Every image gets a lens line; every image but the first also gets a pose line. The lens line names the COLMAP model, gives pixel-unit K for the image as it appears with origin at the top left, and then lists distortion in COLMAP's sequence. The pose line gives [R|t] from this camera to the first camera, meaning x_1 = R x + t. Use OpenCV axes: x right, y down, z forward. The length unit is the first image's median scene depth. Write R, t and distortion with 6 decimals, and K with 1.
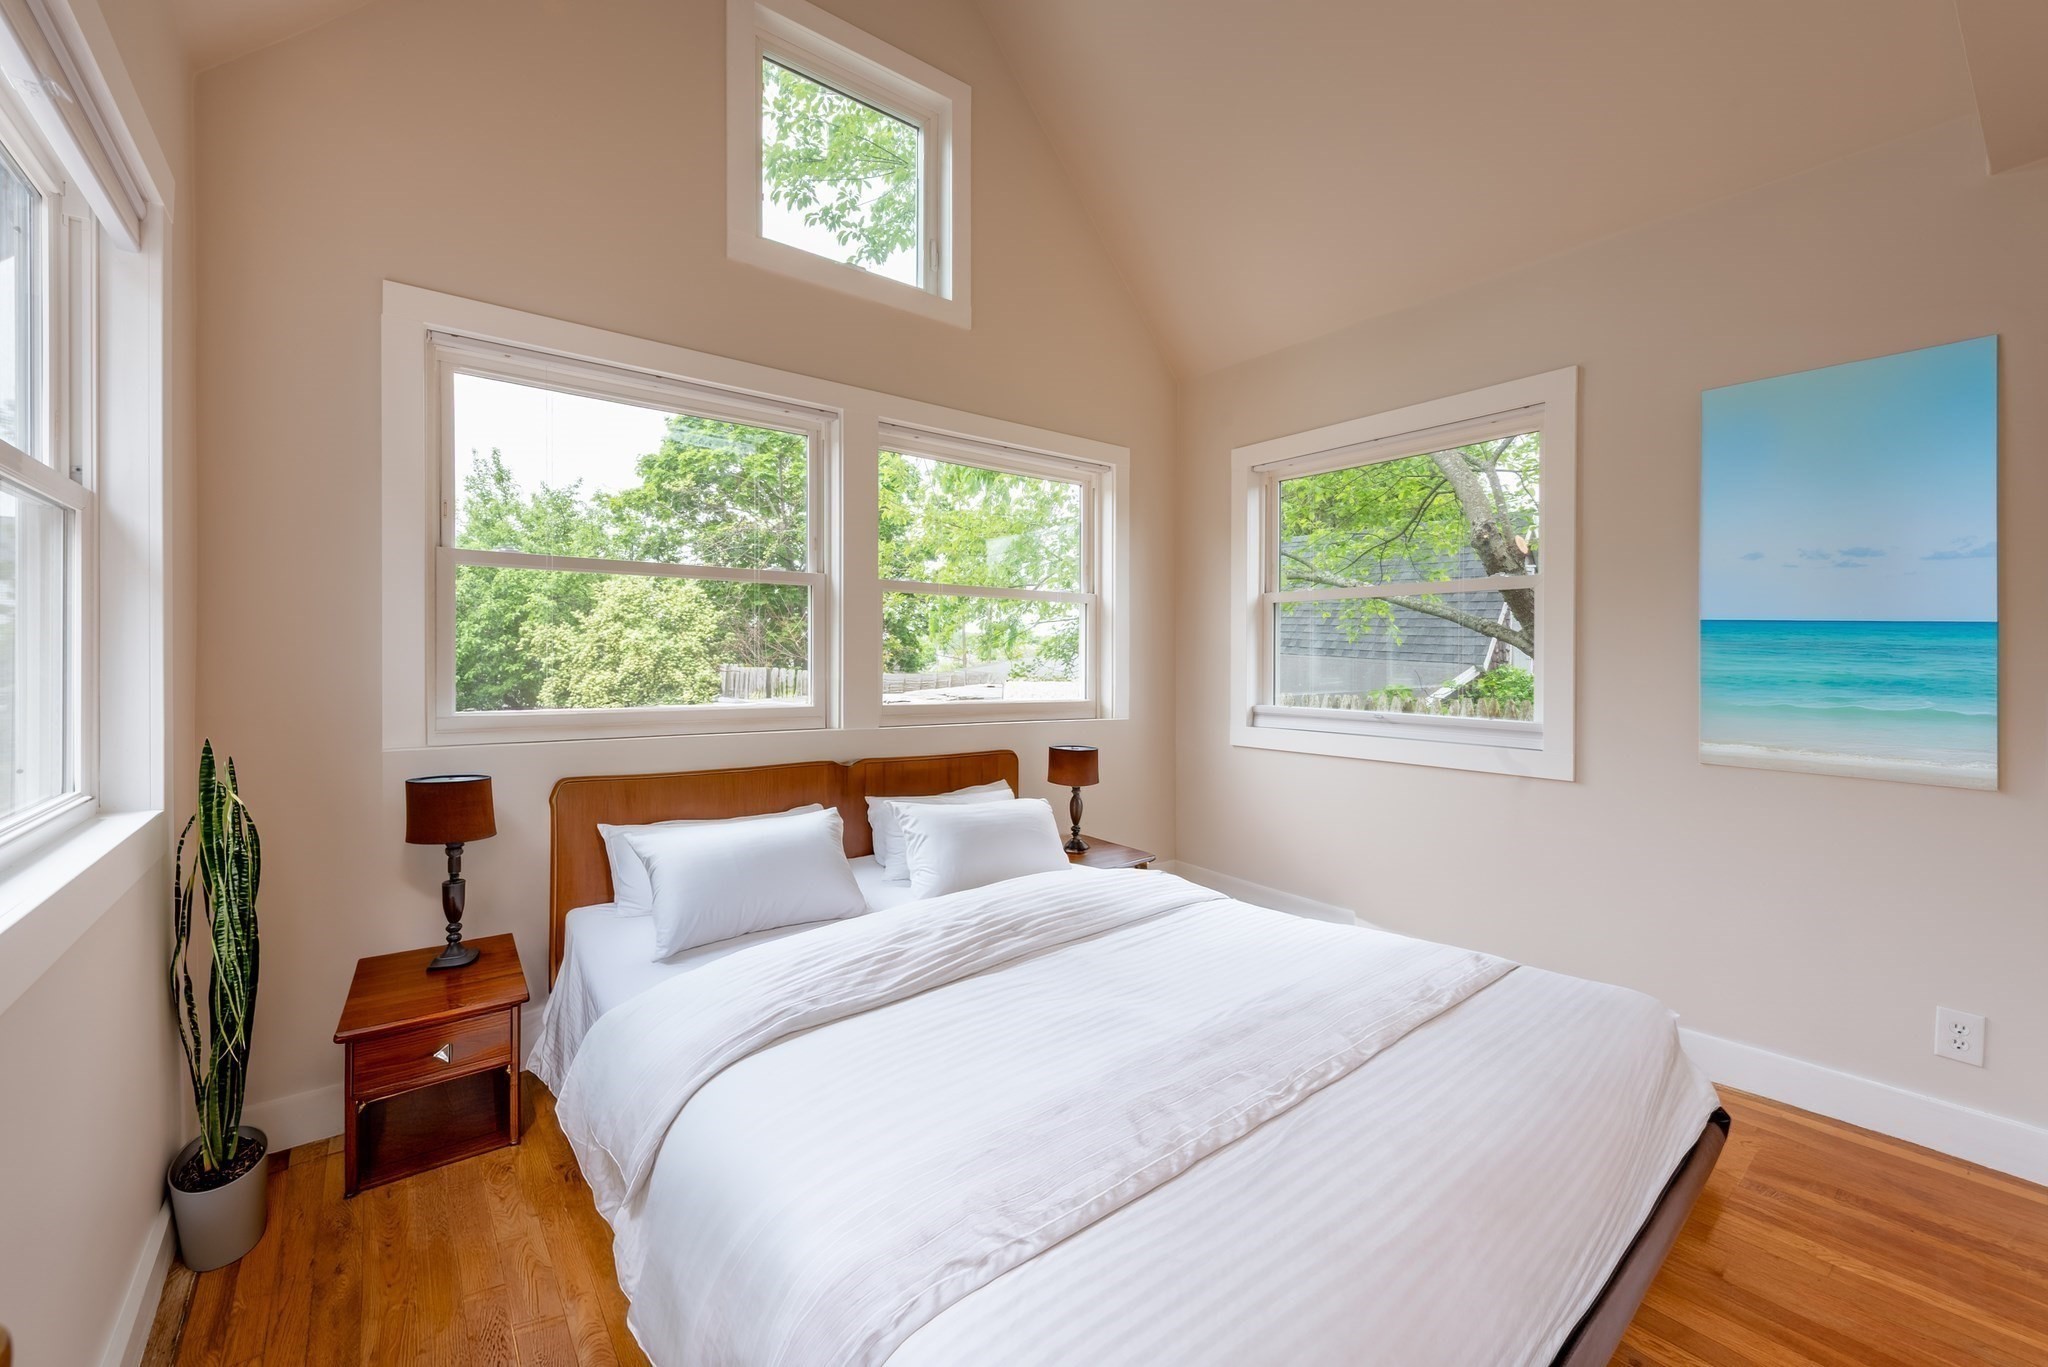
lens RADIAL K [[780.7, 0, 1027.4], [0, 780.7, 661.4], [0, 0, 1]] dist [-0.001672, 0.000001]
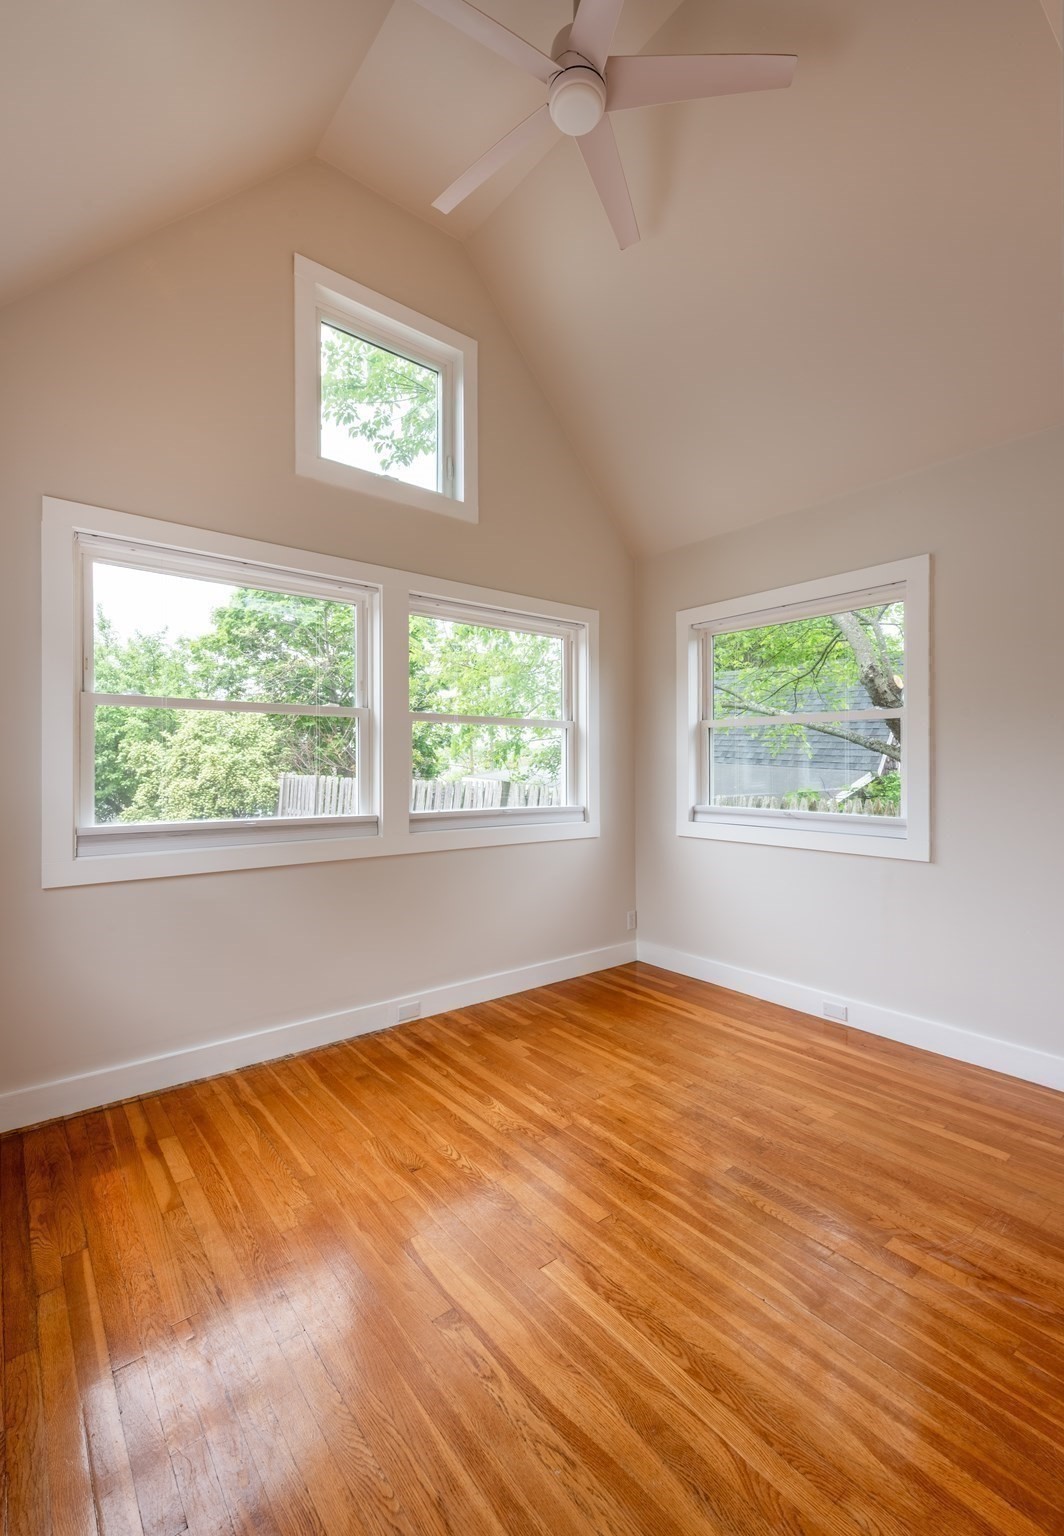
lens RADIAL K [[669.6, 0, 528.2], [0, 669.6, 767.8], [0, 0, 1]] dist [0.003130, 0.000034]
pose [[0.999949, -0.003966, 0.009289, 0.000386], [0.003876, 0.999945, 0.009708, -0.018500], [-0.009327, -0.009672, 0.999910, -0.119724]]
